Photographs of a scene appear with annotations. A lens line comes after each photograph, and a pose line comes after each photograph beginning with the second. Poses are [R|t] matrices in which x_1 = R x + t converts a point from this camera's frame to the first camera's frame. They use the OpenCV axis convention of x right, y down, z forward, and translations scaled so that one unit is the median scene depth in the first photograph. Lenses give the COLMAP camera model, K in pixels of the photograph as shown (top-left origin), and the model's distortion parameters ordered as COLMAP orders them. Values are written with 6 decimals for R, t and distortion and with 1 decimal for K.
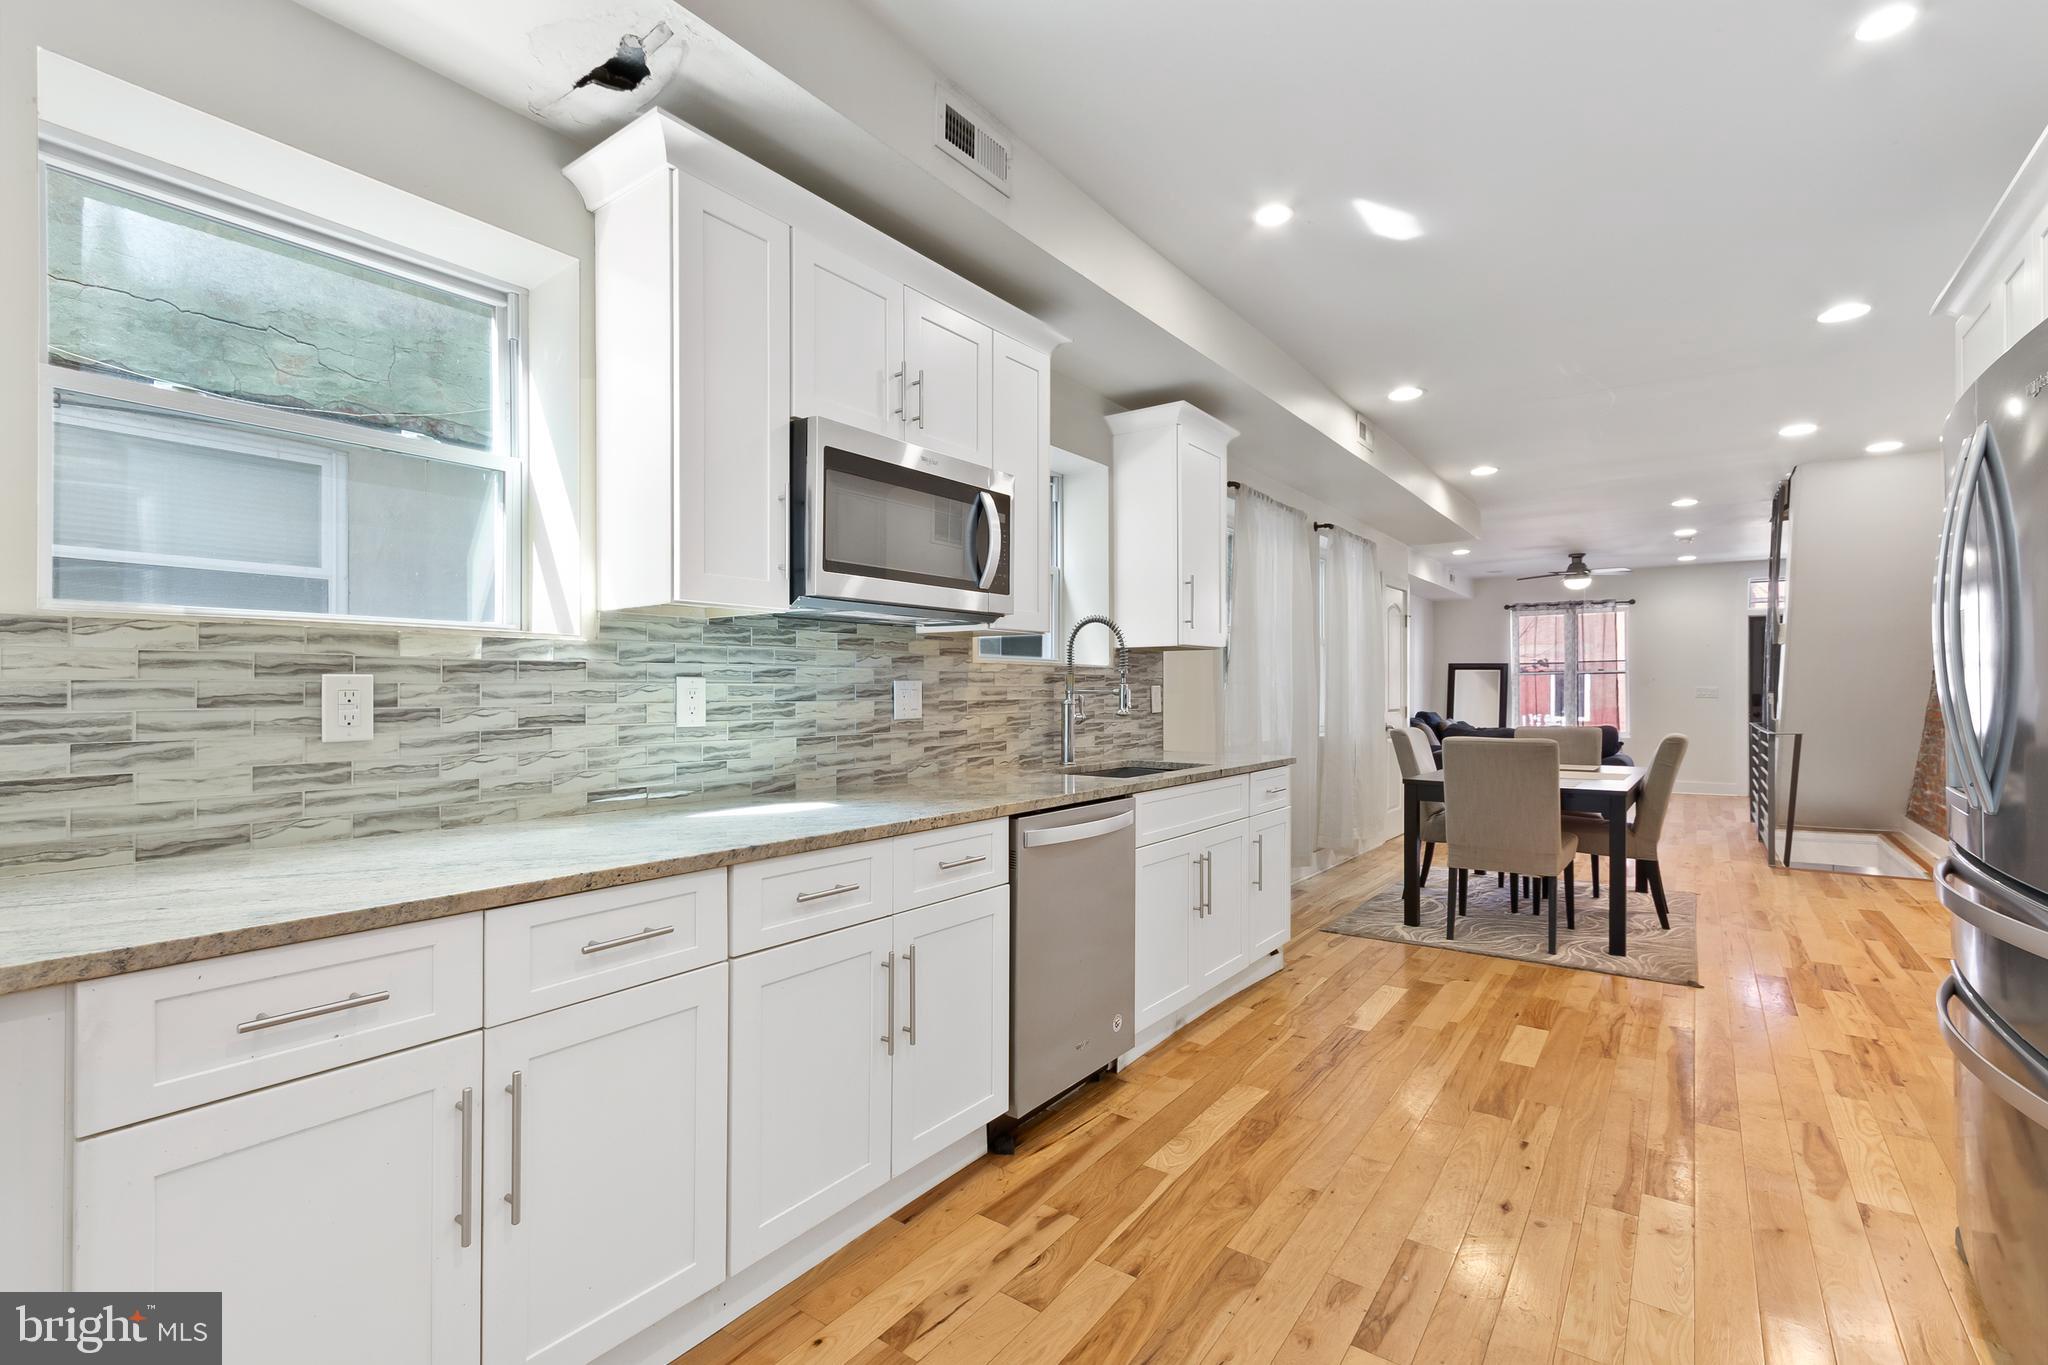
lens RADIAL K [[928.3, 0, 1020.1], [0, 928.3, 691.4], [0, 0, 1]] dist [0.004767, -0.001921]
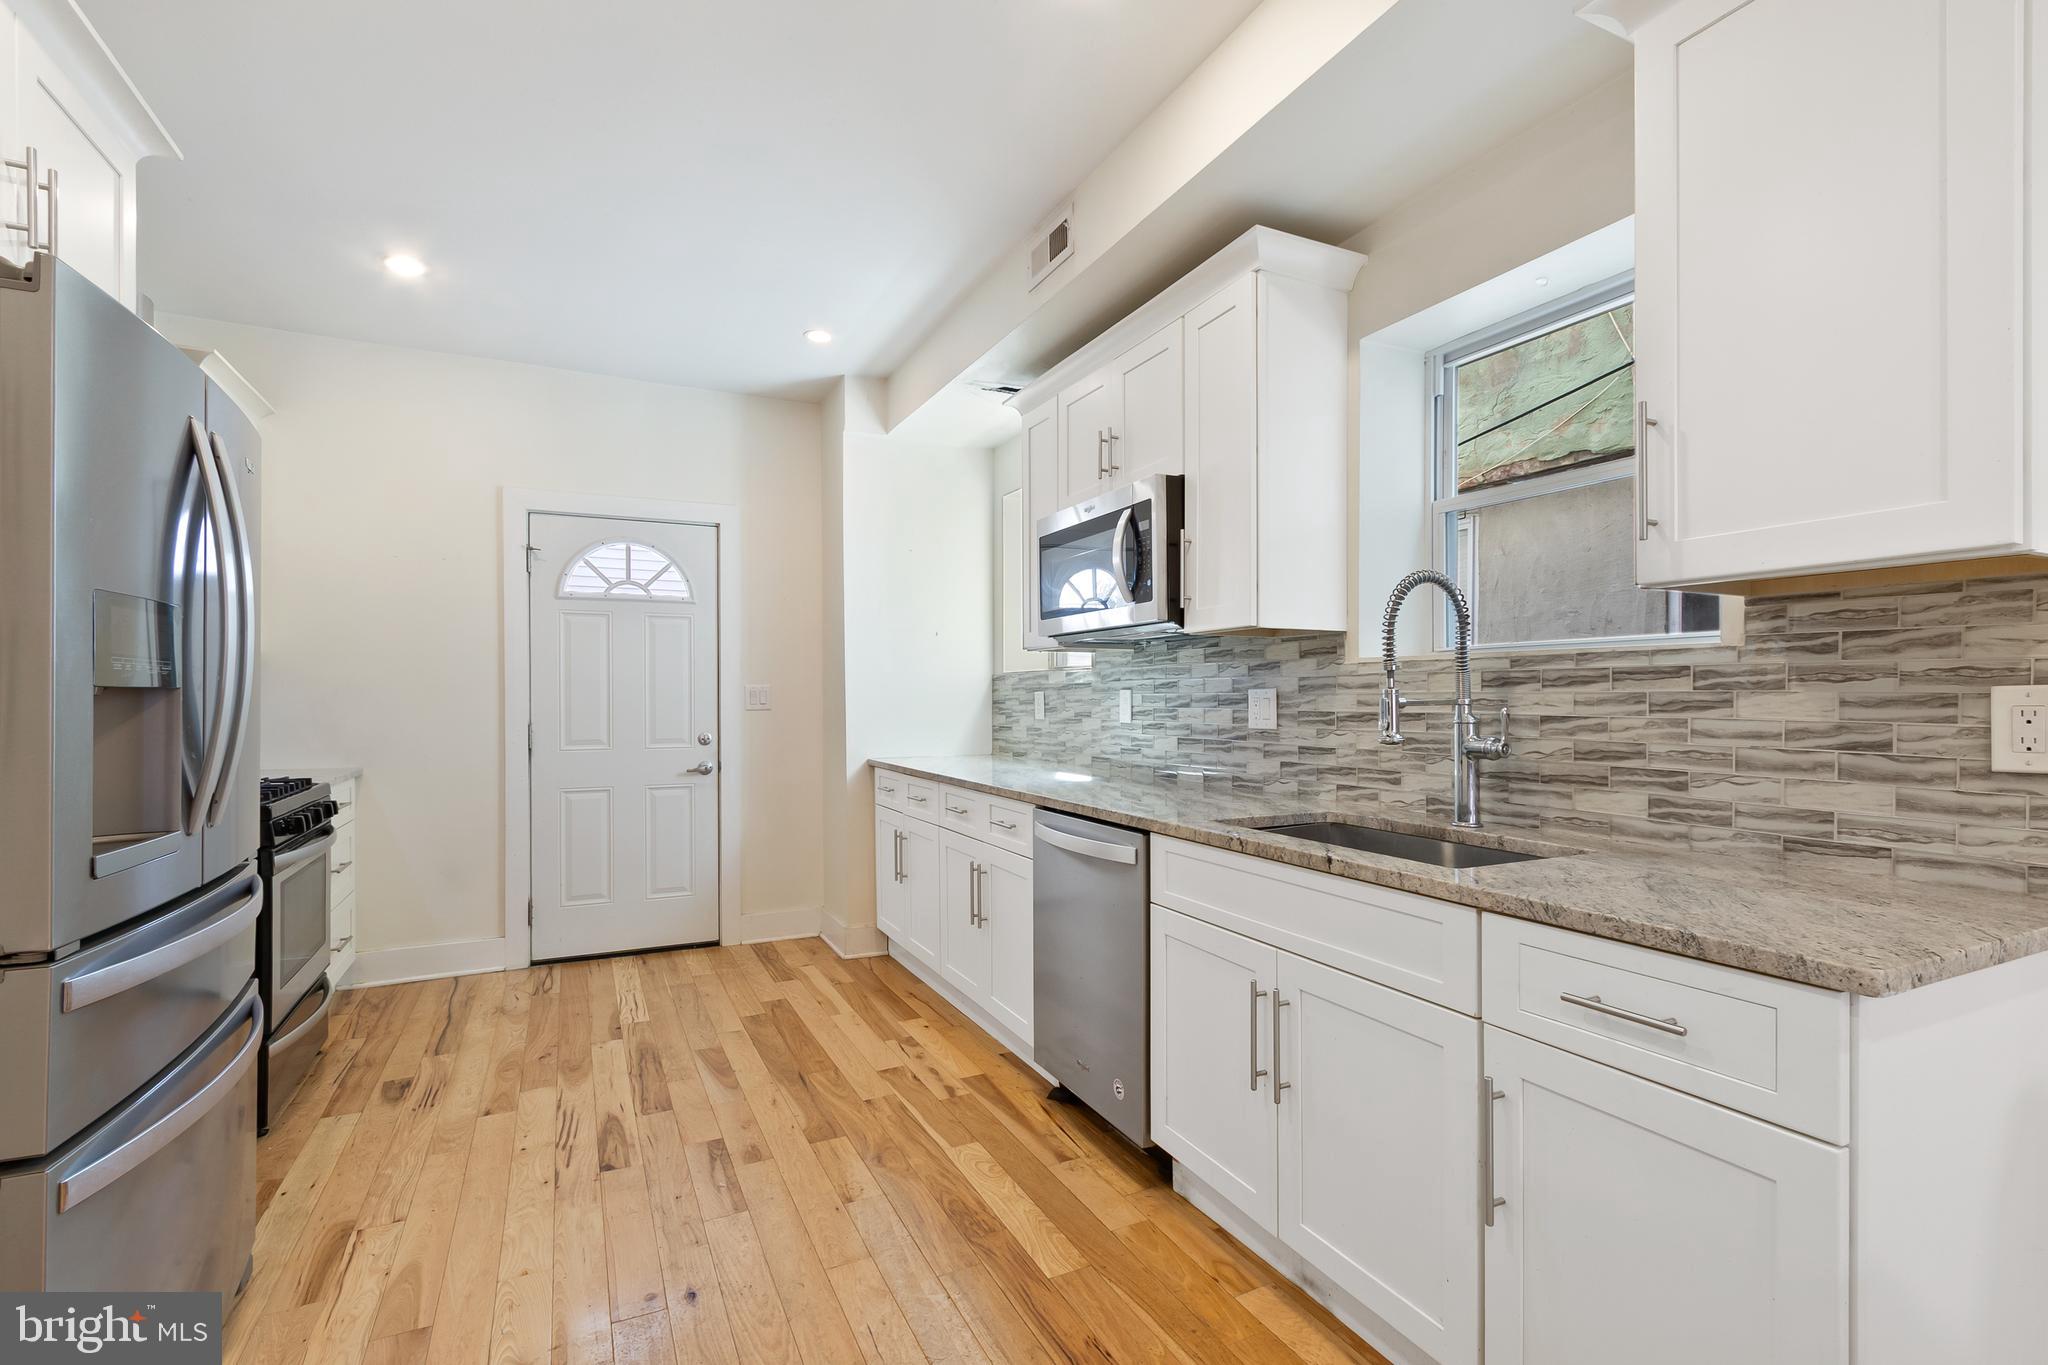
lens RADIAL K [[928.3, 0, 1029.4], [0, 928.3, 703.6], [0, 0, 1]] dist [0.004767, -0.001921]
pose [[-0.464353, 0.007072, -0.885622, 0.723335], [0.000801, 0.999971, 0.007565, -0.003320], [0.885650, 0.002804, -0.464345, 1.065996]]
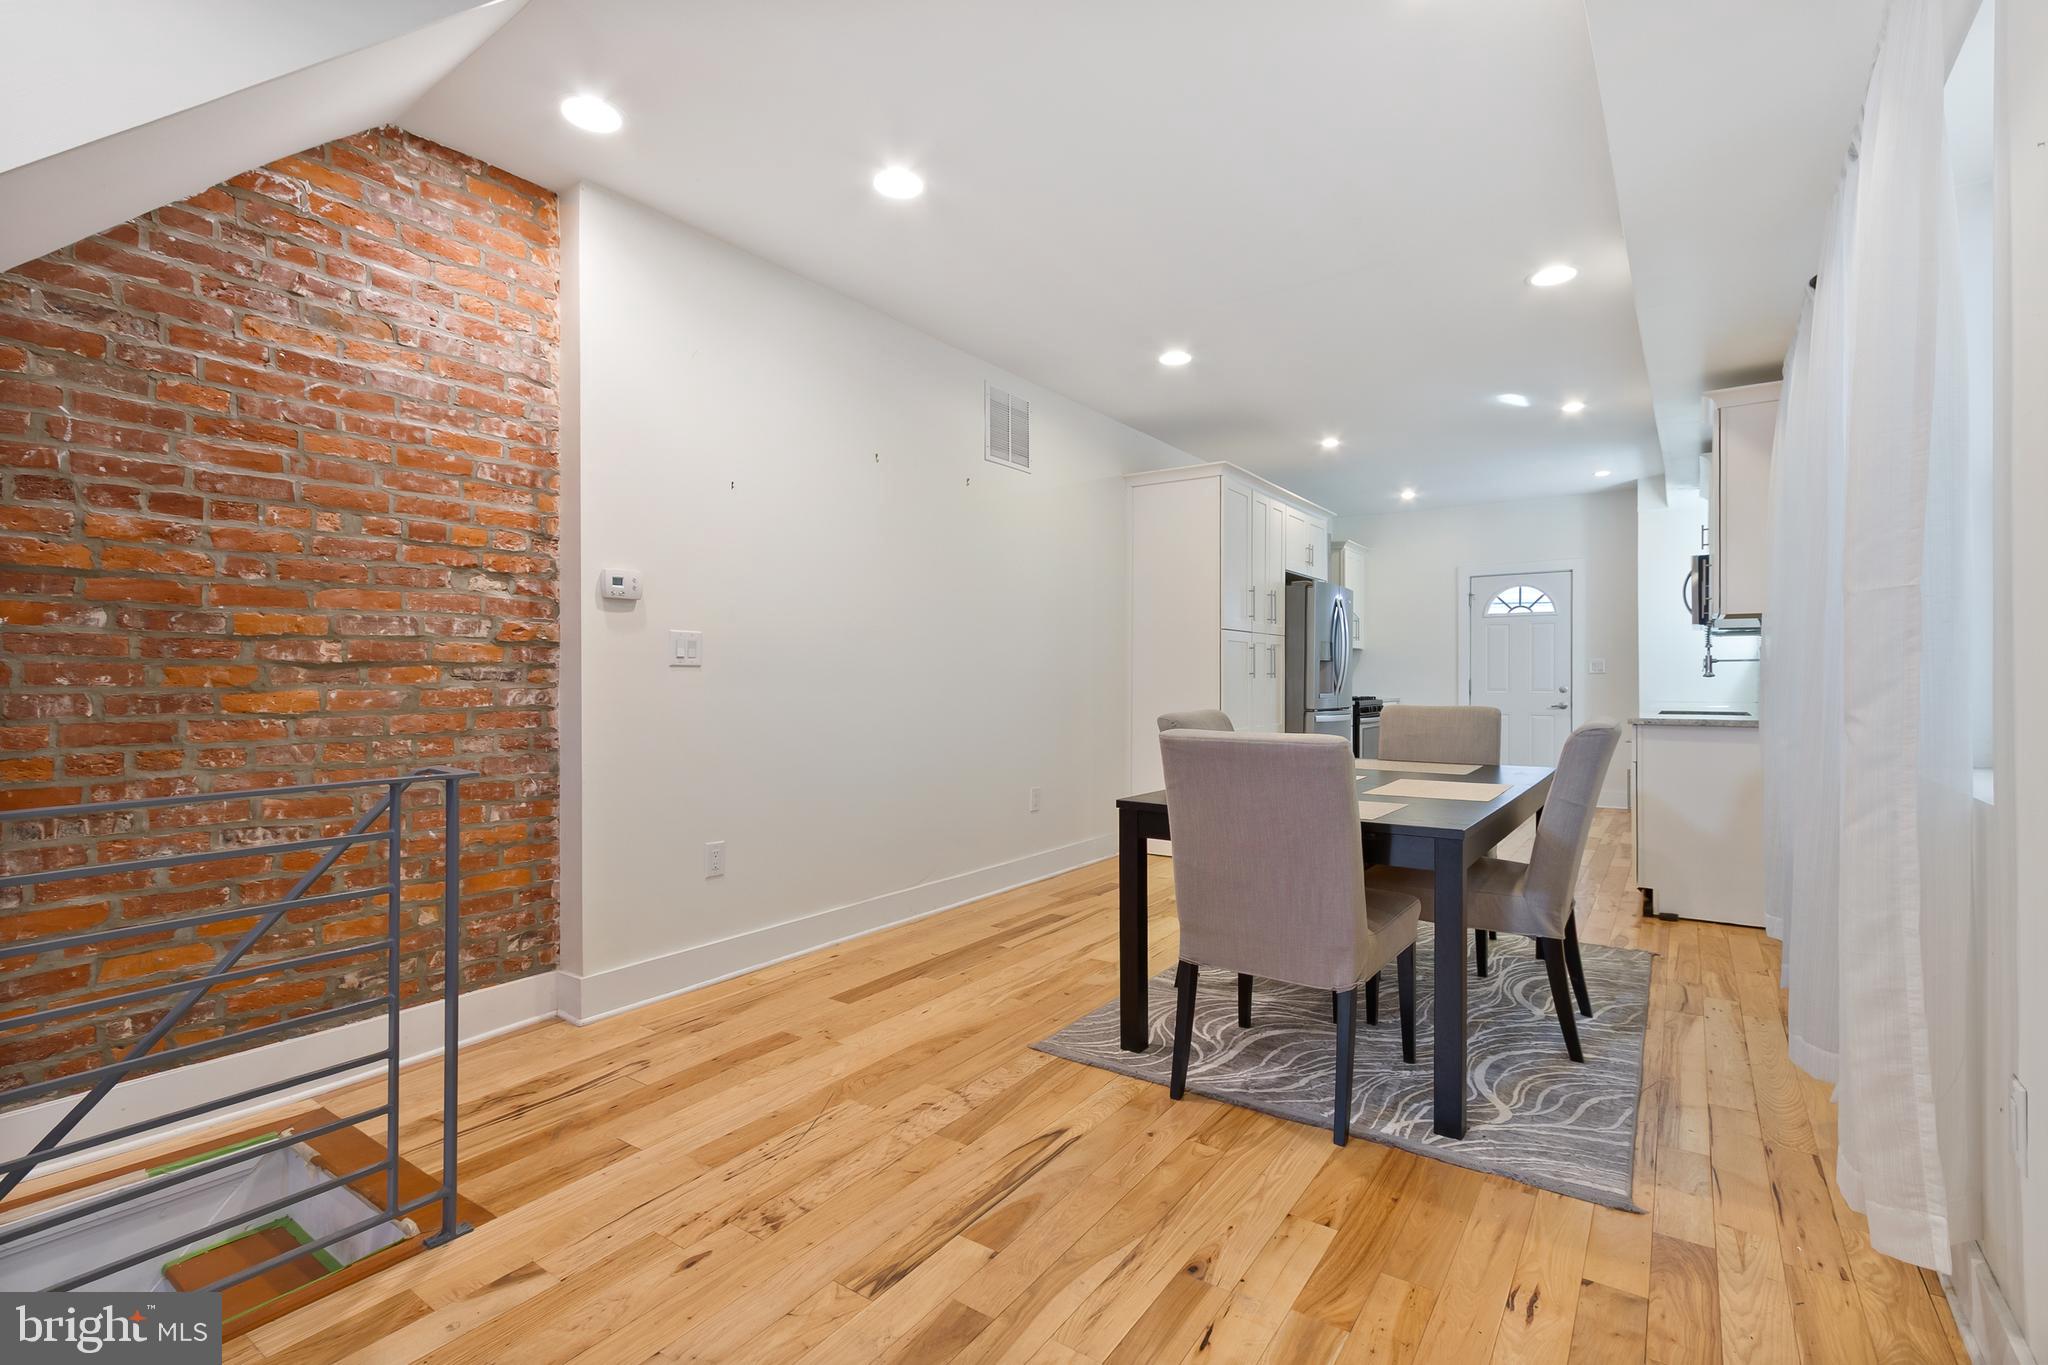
lens RADIAL K [[928.3, 0, 1022.6], [0, 928.3, 676.0], [0, 0, 1]] dist [0.004767, -0.001921]
pose [[-0.999941, -0.000328, -0.010893, 1.188542], [-0.000309, 0.999998, -0.001809, 0.027517], [0.010893, -0.001806, -0.999939, 2.425996]]
